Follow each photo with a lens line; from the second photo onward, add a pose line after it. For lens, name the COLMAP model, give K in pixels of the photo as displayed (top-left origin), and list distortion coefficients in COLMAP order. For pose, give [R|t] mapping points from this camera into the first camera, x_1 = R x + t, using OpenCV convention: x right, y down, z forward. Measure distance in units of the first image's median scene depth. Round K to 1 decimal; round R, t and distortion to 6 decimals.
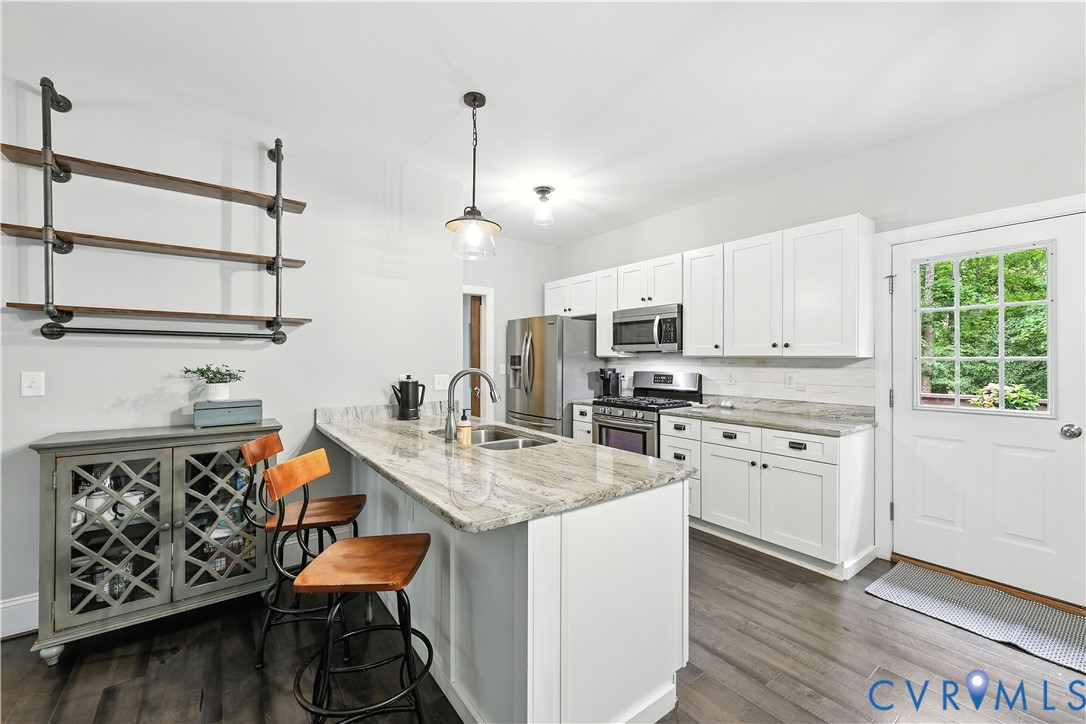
lens RADIAL K [[442.0, 0, 547.0], [0, 442.0, 361.1], [0, 0, 1]] dist [-0.001446, -0.000012]
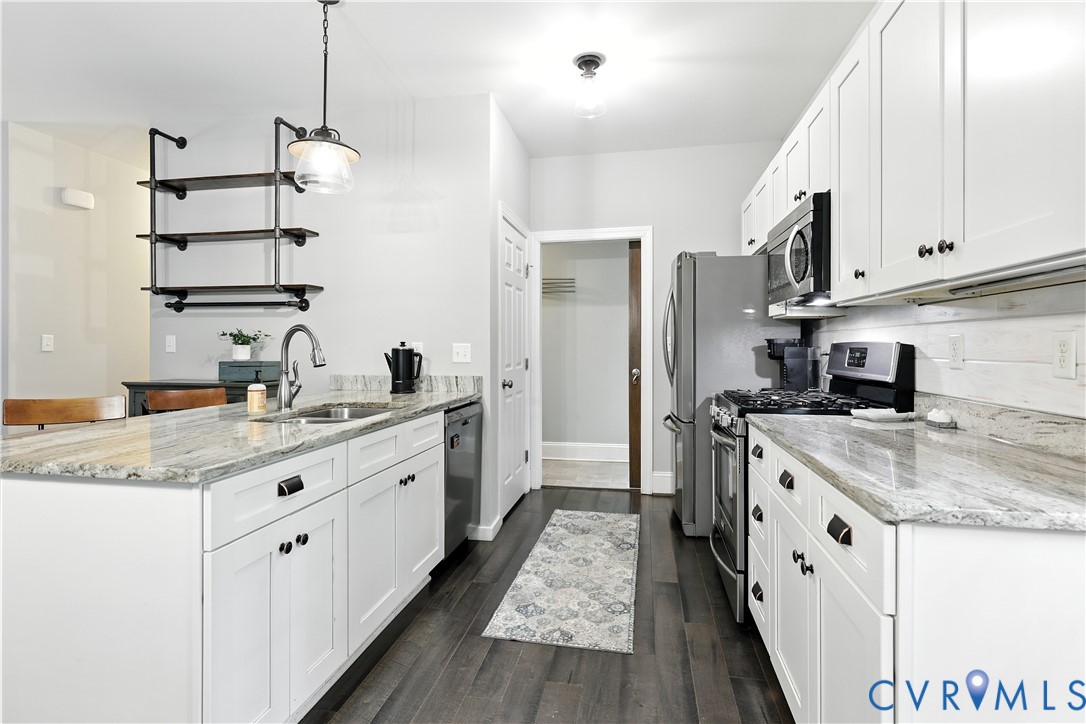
lens RADIAL K [[548.5, 0, 538.5], [0, 548.5, 350.7], [0, 0, 1]] dist [0.003813, 0.000303]
pose [[0.665431, 0.002914, -0.746454, 0.761452], [-0.003523, 0.999994, 0.000763, 0.054723], [0.746451, 0.002123, 0.665436, 0.558596]]
